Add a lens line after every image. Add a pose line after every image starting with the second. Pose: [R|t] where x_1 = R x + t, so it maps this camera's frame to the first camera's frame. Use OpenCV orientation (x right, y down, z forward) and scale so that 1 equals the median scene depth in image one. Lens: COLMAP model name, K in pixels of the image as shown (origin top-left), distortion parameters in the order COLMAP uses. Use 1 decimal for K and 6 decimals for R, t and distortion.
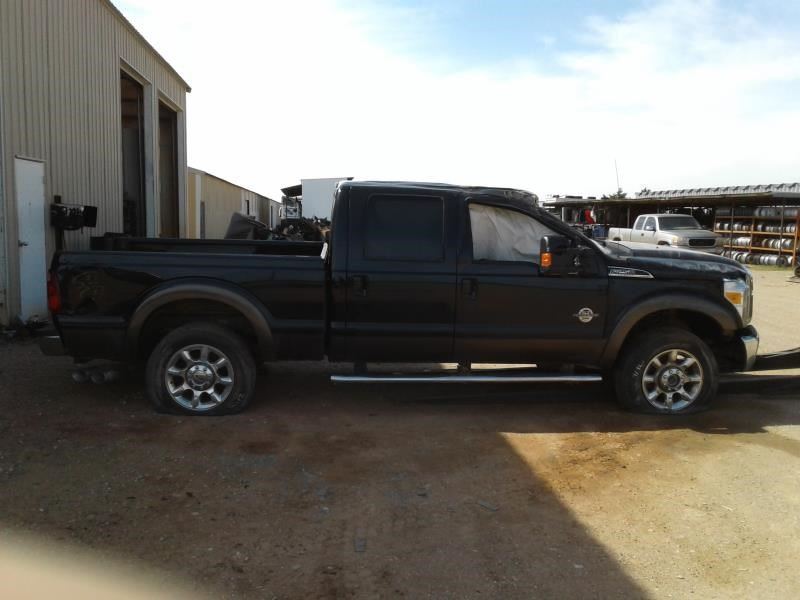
lens RADIAL K [[769.3, 0, 400.0], [0, 769.3, 300.0], [0, 0, 1]] dist [0.025522, -0.024974]
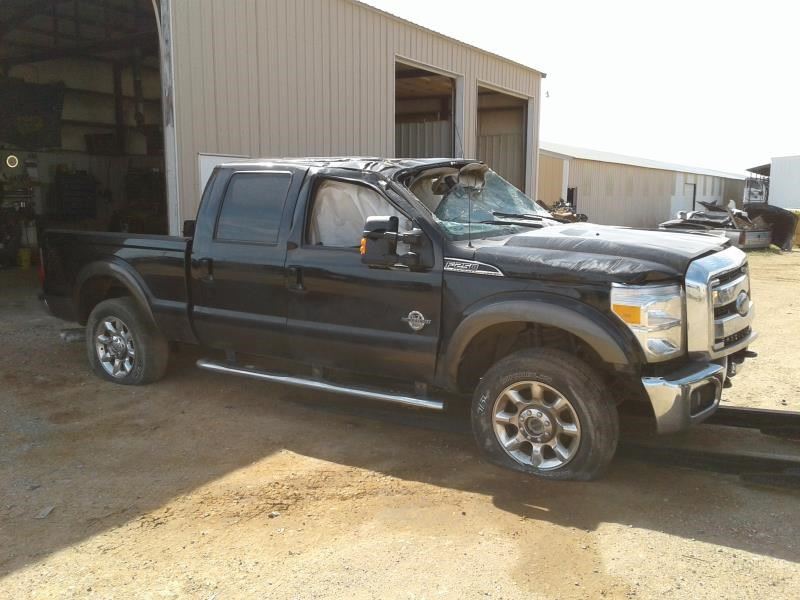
lens RADIAL K [[769.3, 0, 400.0], [0, 769.3, 300.0], [0, 0, 1]] dist [0.025522, -0.024974]
pose [[0.777265, 0.068791, -0.625401, 0.705701], [-0.058322, 0.997603, 0.037247, -0.027779], [0.626464, 0.007524, 0.779414, 0.399133]]
